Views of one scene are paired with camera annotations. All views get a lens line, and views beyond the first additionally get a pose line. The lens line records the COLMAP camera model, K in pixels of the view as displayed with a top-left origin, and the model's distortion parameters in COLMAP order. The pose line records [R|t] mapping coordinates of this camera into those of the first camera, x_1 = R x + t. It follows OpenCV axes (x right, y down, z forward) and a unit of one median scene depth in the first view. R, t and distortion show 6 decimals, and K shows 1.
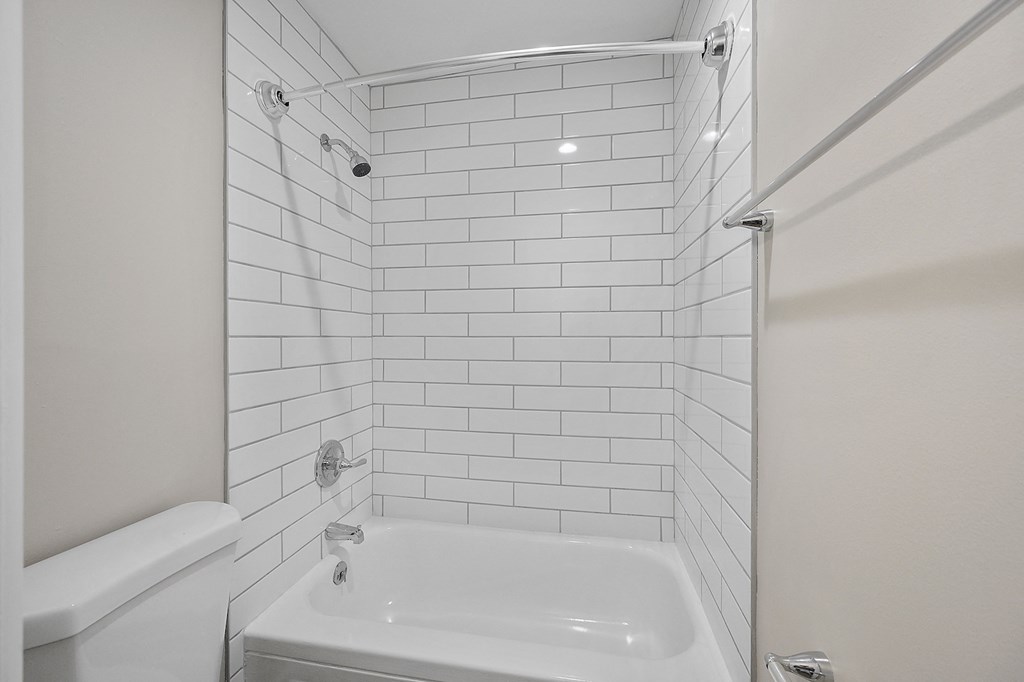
lens RADIAL K [[406.2, 0, 512.0], [0, 406.2, 341.0], [0, 0, 1]] dist [0.000638, 0.000409]
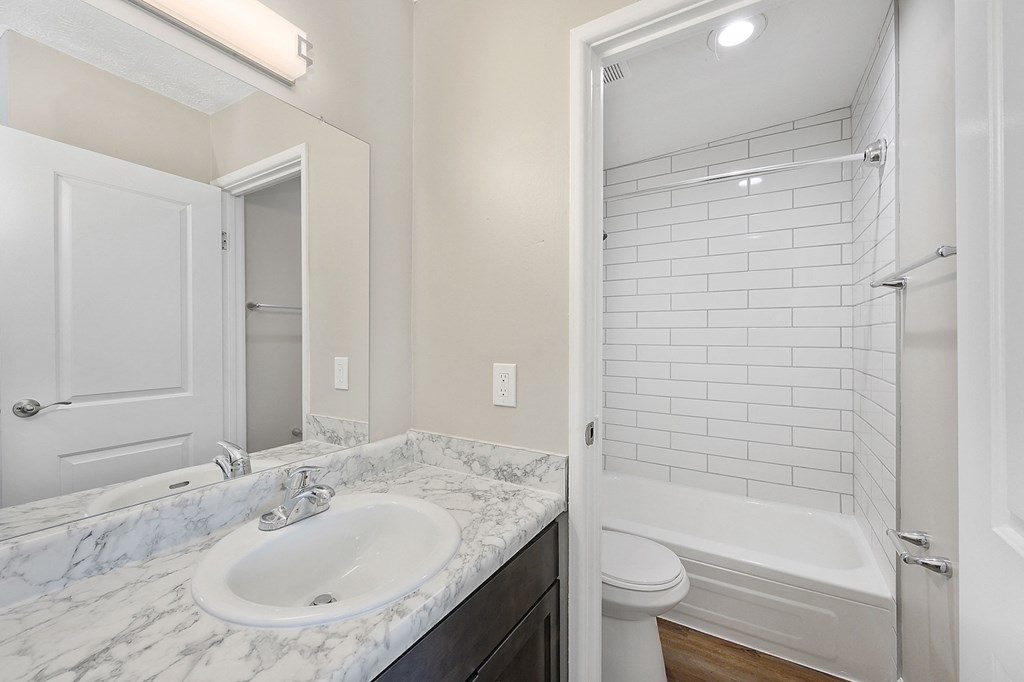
lens RADIAL K [[406.2, 0, 512.0], [0, 406.2, 341.0], [0, 0, 1]] dist [0.000638, 0.000409]
pose [[0.929426, -0.002463, -0.369001, -0.174310], [0.002660, 0.999996, 0.000024, -0.055988], [0.369000, -0.001003, 0.929429, -0.855108]]
